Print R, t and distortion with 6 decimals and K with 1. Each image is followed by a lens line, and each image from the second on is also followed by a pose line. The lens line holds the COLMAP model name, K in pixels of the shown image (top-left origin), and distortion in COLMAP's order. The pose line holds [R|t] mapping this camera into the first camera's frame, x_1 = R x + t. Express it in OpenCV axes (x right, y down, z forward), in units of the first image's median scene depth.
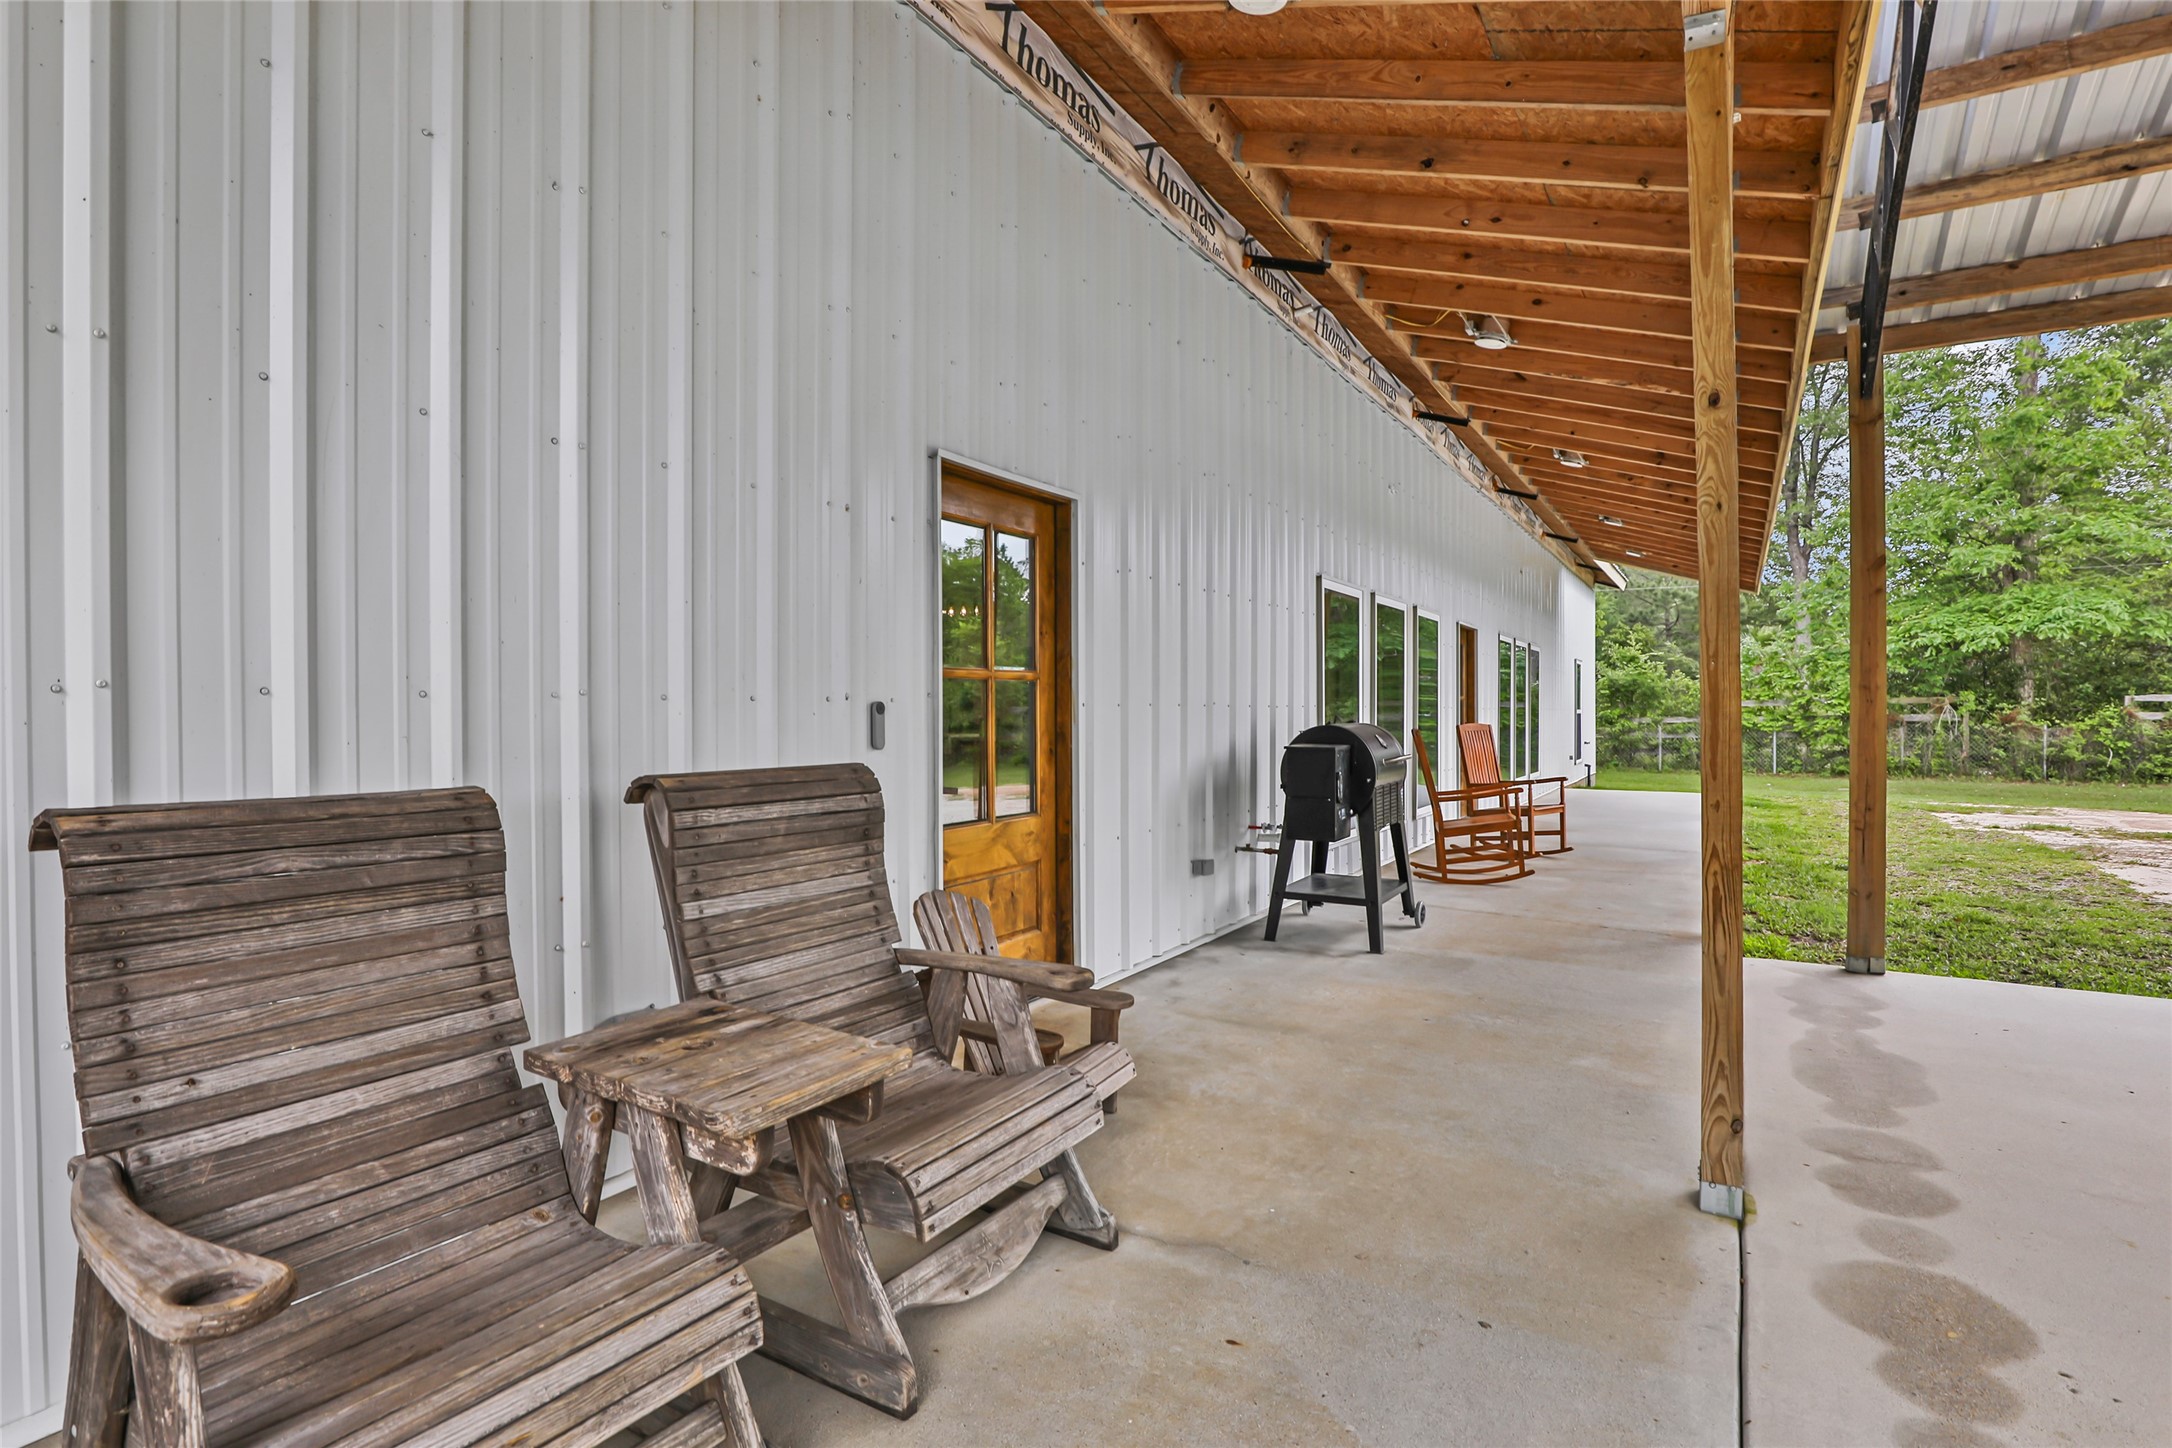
lens RADIAL K [[1062.0, 0, 1069.4], [0, 1062.0, 713.4], [0, 0, 1]] dist [-0.024021, -0.002192]
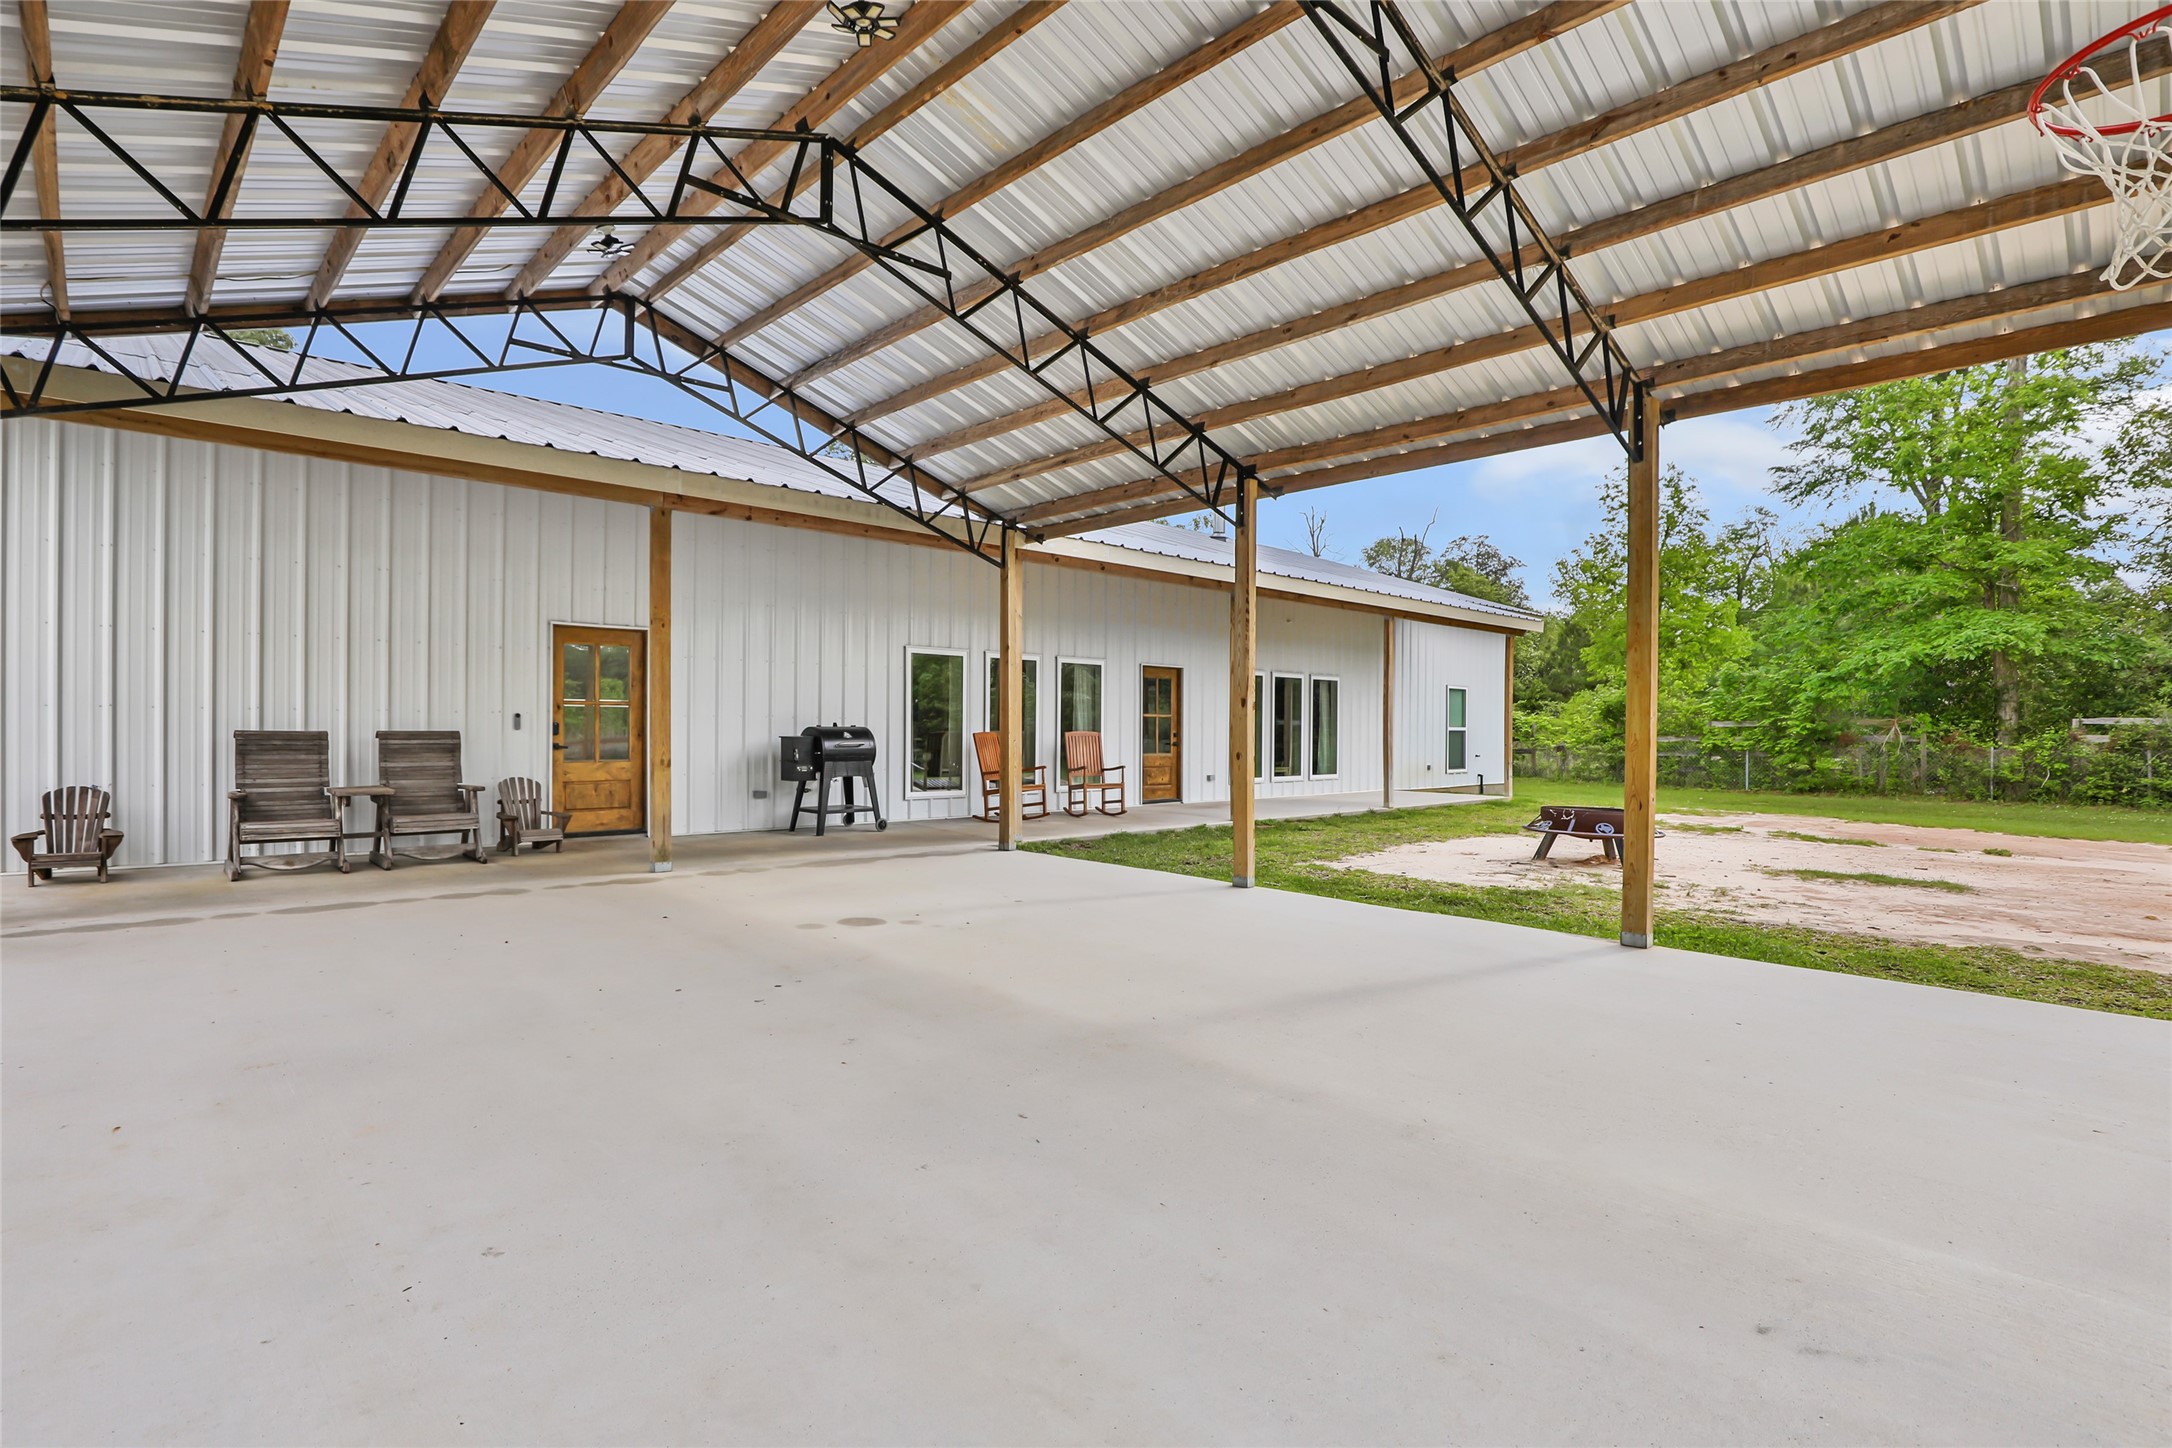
lens RADIAL K [[1062.0, 0, 1078.9], [0, 1062.0, 735.8], [0, 0, 1]] dist [-0.024021, -0.002192]
pose [[0.967706, 0.009996, -0.251883, 1.056511], [-0.009048, 0.999947, 0.004924, 0.011099], [0.251919, -0.002486, 0.967745, -0.723069]]
